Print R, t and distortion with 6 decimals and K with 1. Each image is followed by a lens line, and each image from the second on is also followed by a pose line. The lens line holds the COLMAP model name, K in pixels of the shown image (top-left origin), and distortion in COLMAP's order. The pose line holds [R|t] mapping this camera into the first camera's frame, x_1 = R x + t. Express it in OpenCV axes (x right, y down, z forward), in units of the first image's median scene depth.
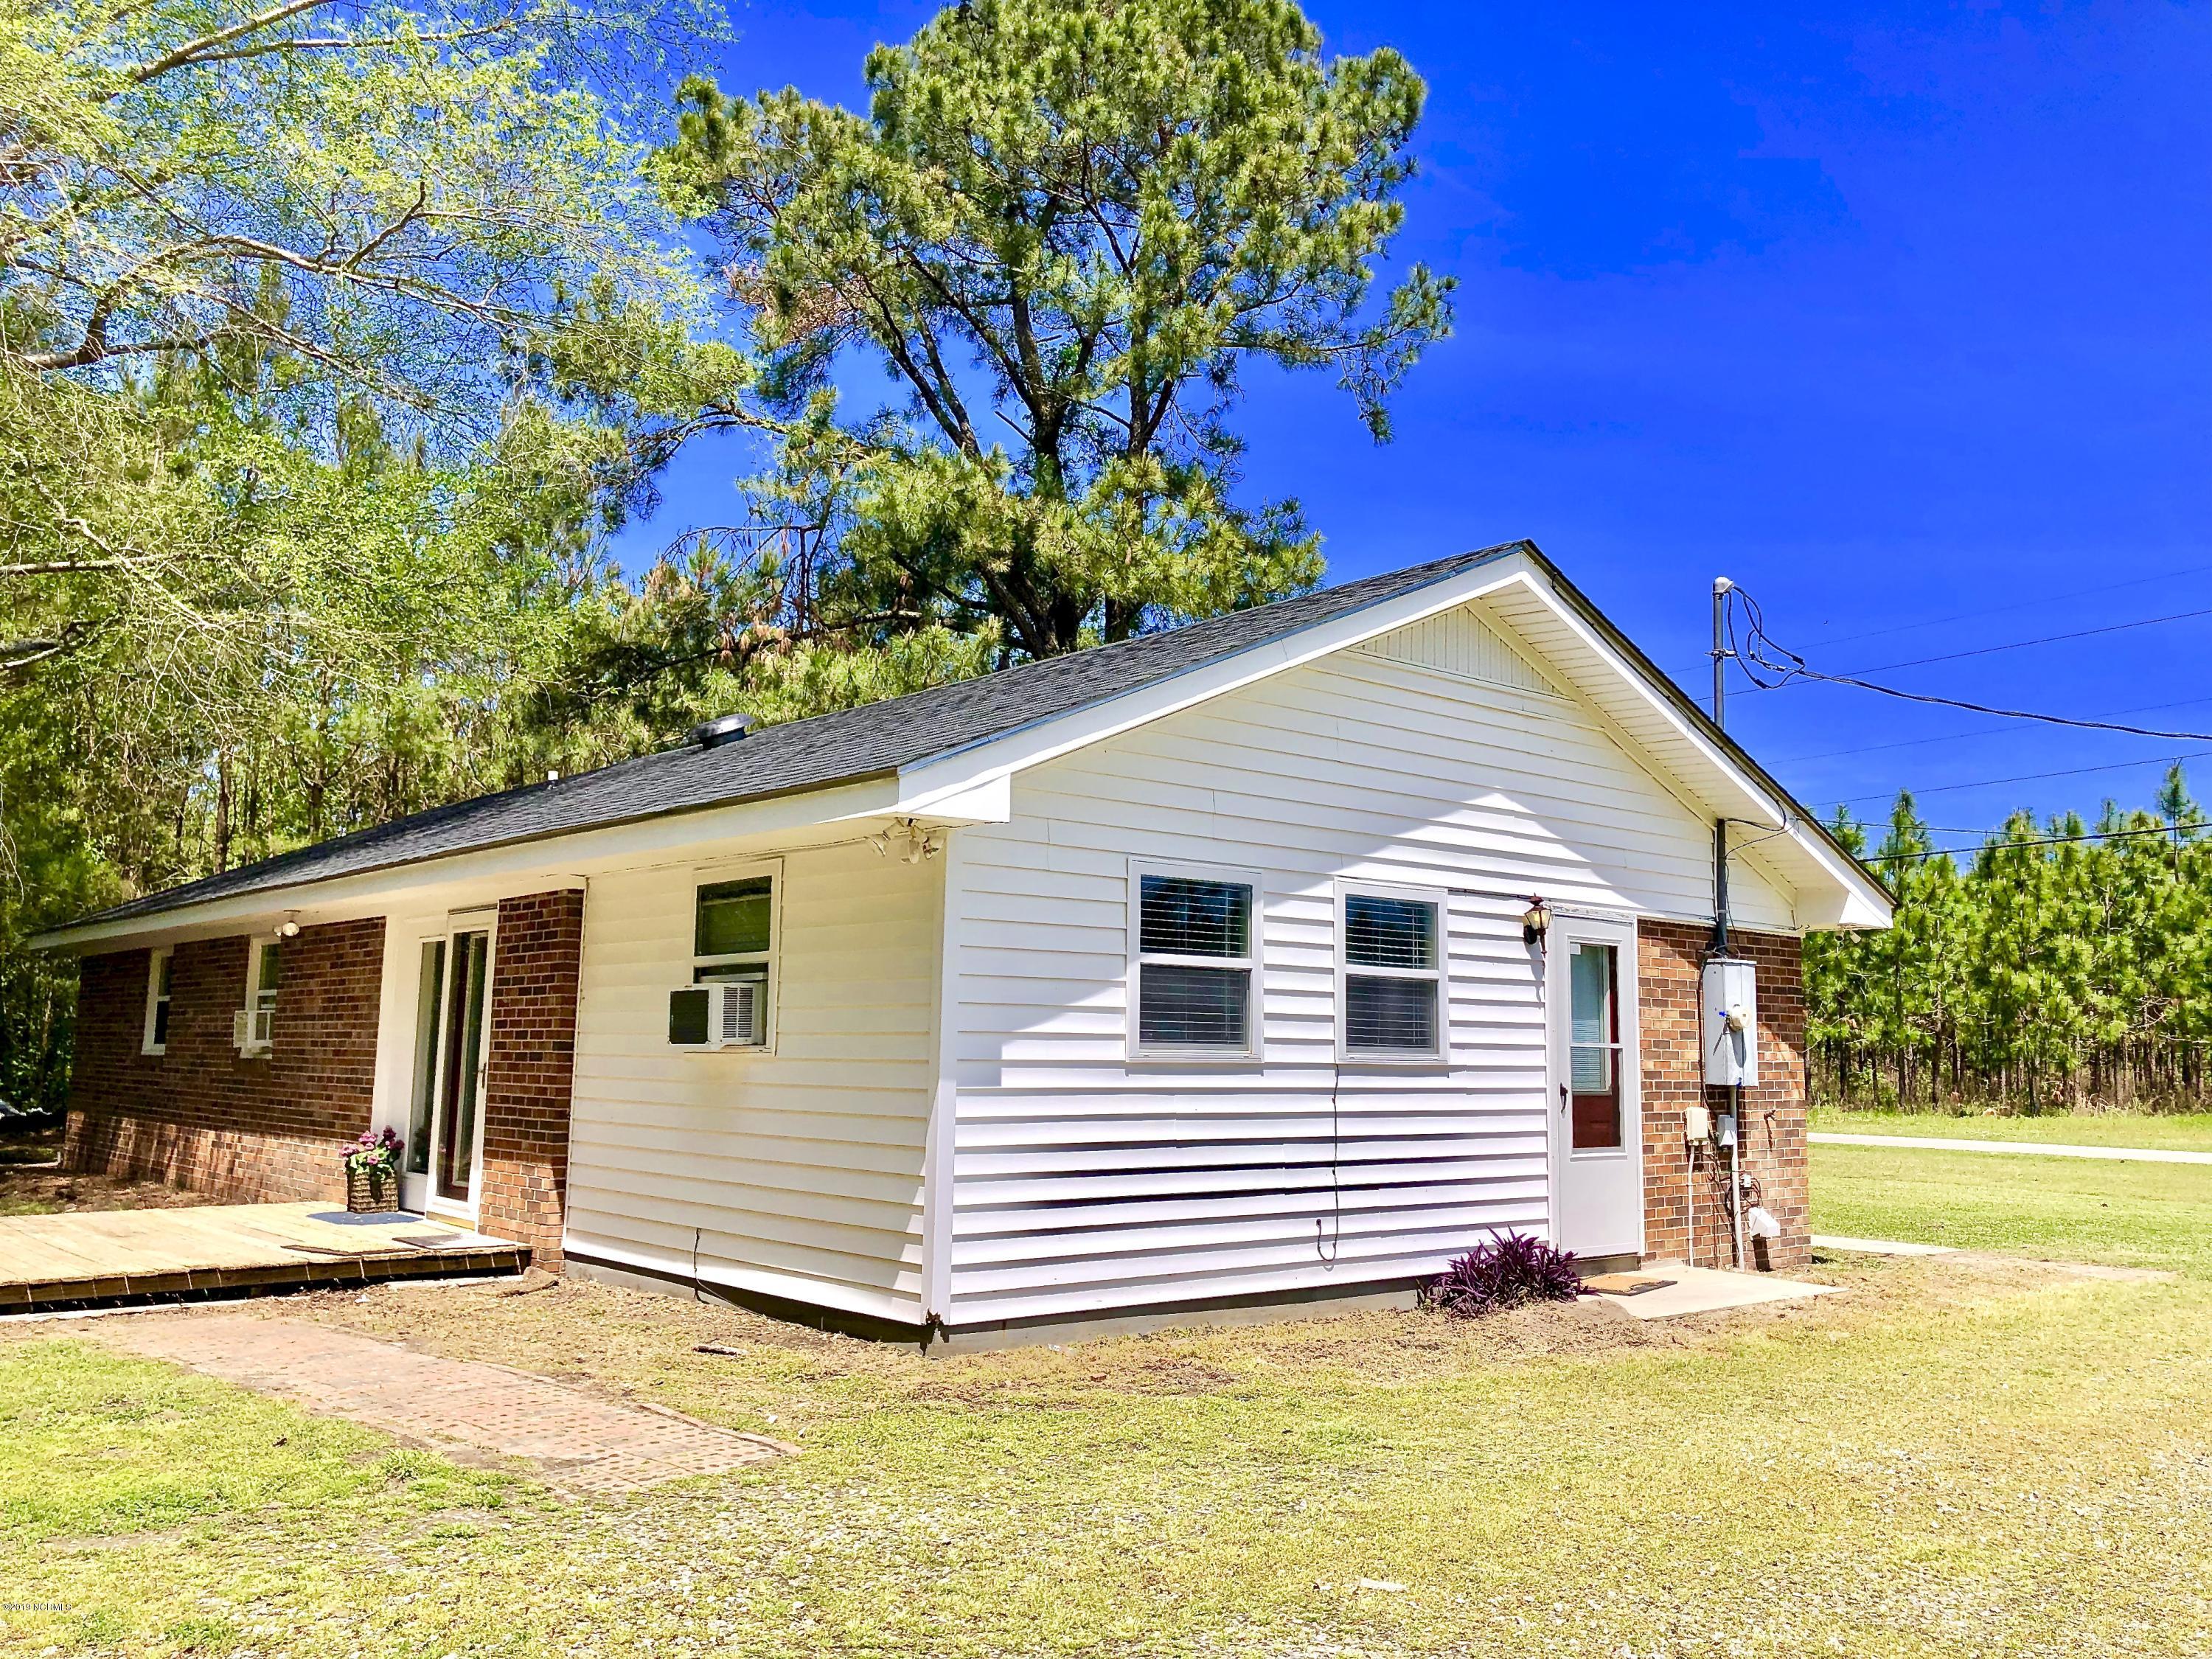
lens RADIAL K [[1830.0, 0, 1106.0], [0, 1830.0, 829.5], [0, 0, 1]] dist [0.002681, -0.002541]
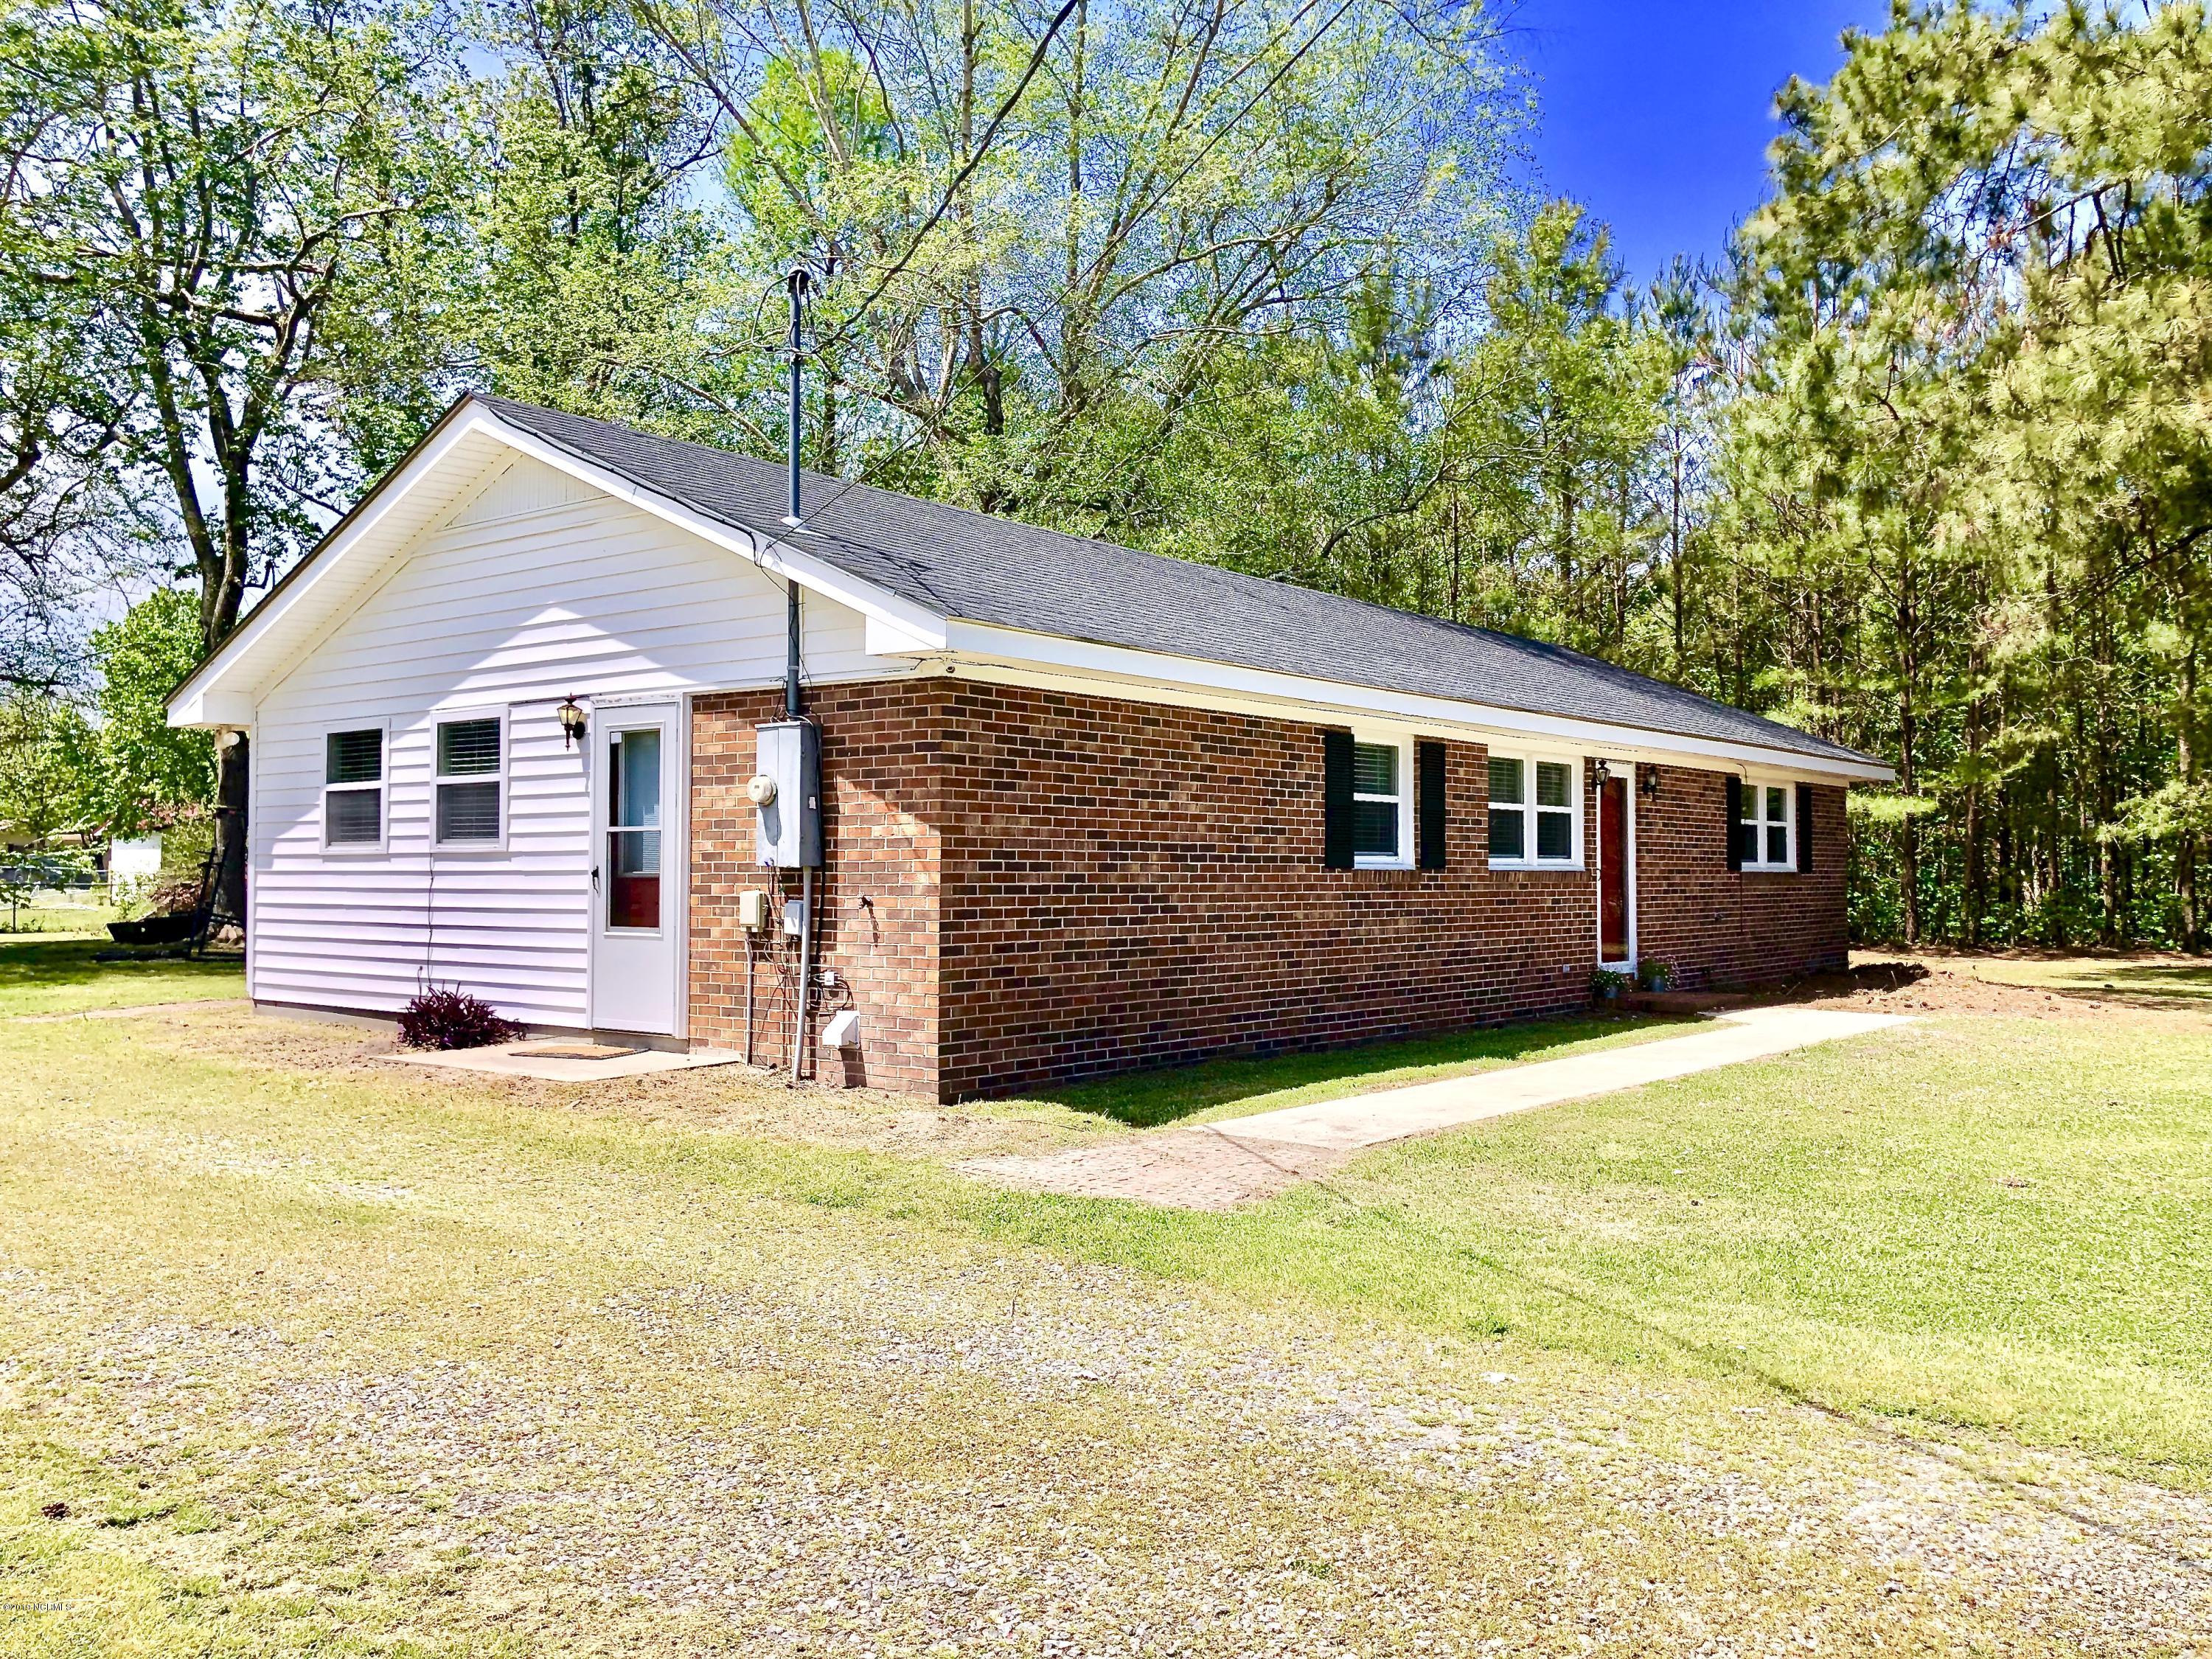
lens RADIAL K [[1830.0, 0, 1106.0], [0, 1830.0, 829.5], [0, 0, 1]] dist [0.002681, -0.002541]
pose [[0.190133, -0.022283, -0.981505, 1.374545], [0.137654, 0.990472, 0.004179, 0.156190], [0.972060, -0.135903, 0.191388, 1.103352]]
